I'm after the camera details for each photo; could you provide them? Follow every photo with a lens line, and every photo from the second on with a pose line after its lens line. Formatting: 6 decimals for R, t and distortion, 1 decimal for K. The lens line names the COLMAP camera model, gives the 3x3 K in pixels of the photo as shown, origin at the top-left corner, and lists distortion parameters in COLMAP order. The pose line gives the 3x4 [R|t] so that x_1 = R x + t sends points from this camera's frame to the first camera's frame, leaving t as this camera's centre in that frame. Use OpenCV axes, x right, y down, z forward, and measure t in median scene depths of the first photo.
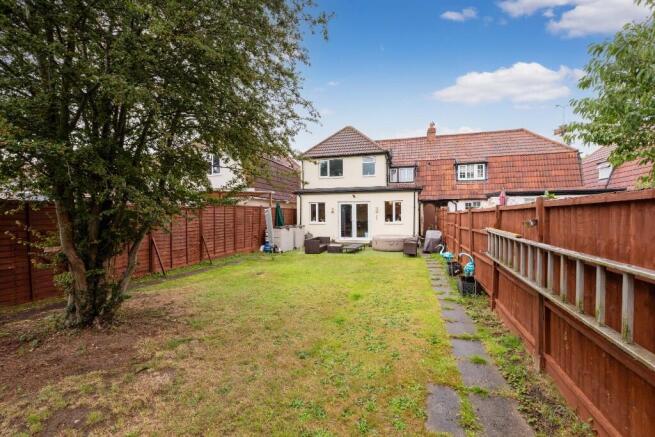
lens RADIAL K [[292.6, 0, 329.6], [0, 292.6, 220.1], [0, 0, 1]] dist [0.003541, 0.000698]
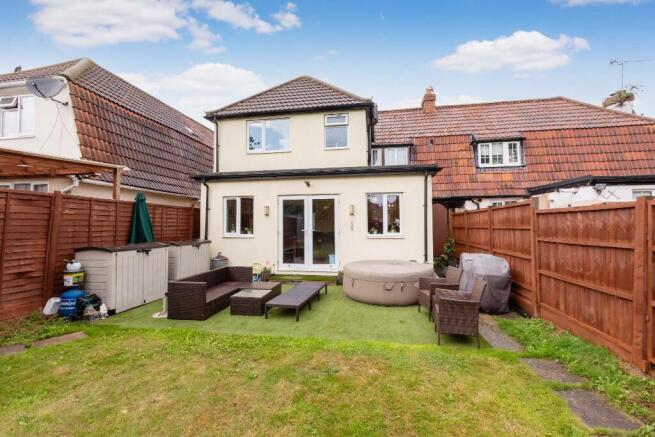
lens RADIAL K [[292.6, 0, 327.7], [0, 292.6, 218.8], [0, 0, 1]] dist [0.003541, 0.000698]
pose [[0.995268, 0.006114, 0.096978, 0.065219], [-0.002480, 0.999291, -0.037556, -0.001118], [-0.097139, 0.037137, 0.994578, 0.463129]]
